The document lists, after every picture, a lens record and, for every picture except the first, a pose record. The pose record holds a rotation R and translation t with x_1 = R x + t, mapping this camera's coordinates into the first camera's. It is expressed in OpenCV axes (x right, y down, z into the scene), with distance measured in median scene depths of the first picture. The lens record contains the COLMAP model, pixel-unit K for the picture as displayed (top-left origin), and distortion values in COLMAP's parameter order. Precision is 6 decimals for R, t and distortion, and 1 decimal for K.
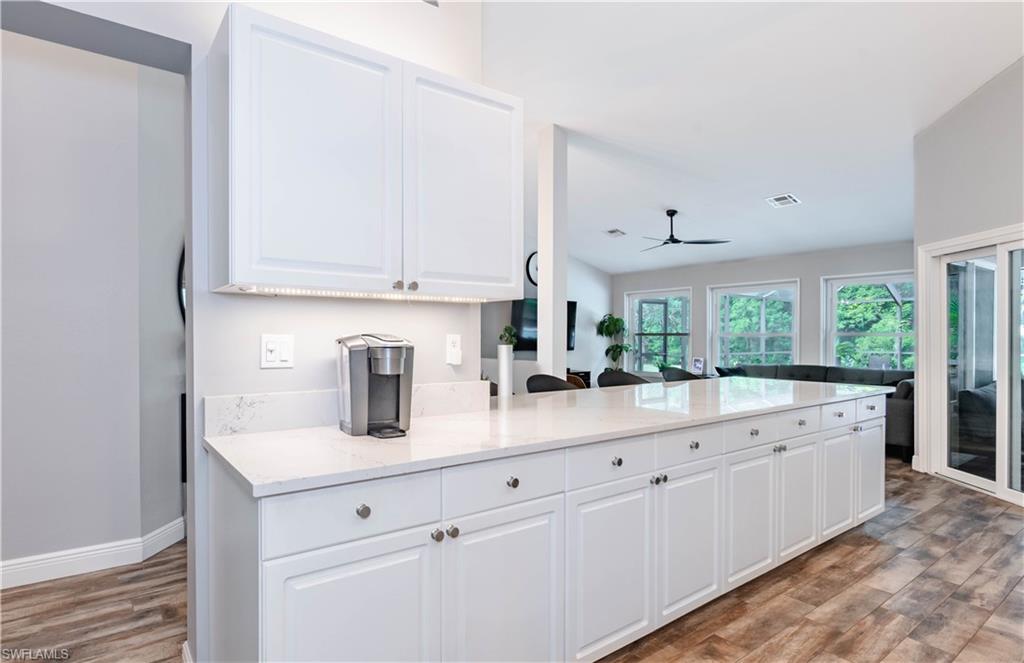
lens RADIAL K [[546.2, 0, 508.1], [0, 546.2, 333.6], [0, 0, 1]] dist [-0.003757, -0.001296]
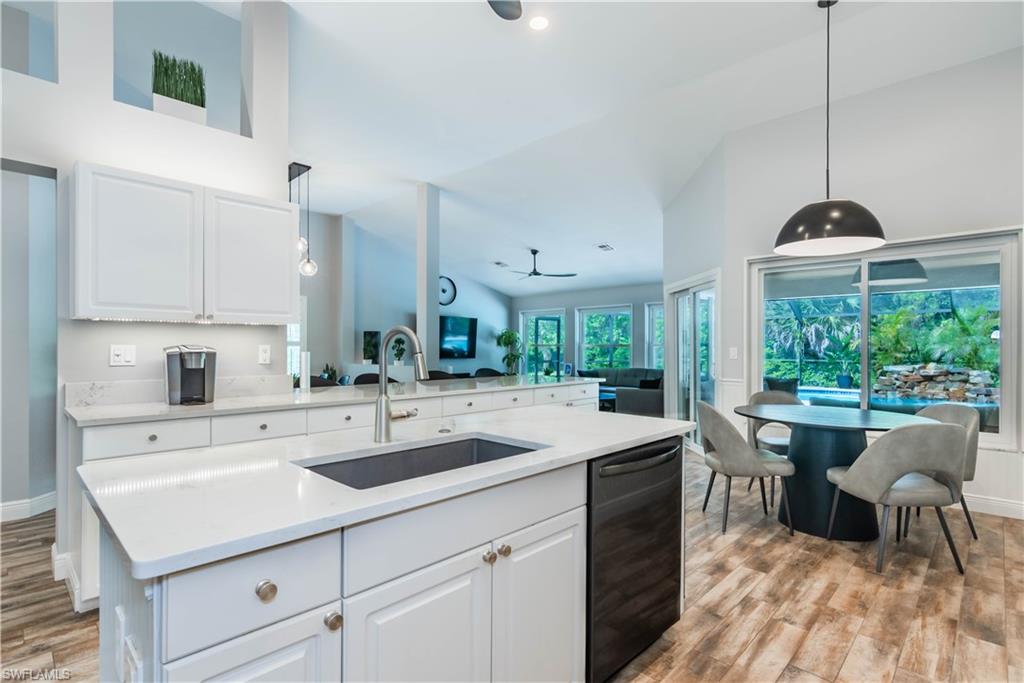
lens RADIAL K [[453.0, 0, 517.8], [0, 453.0, 342.4], [0, 0, 1]] dist [0.001724, 0.000178]
pose [[0.978388, 0.001387, 0.206775, 0.340029], [-0.000398, 0.999988, -0.004822, -0.000351], [-0.206779, 0.004636, 0.978377, -0.427367]]
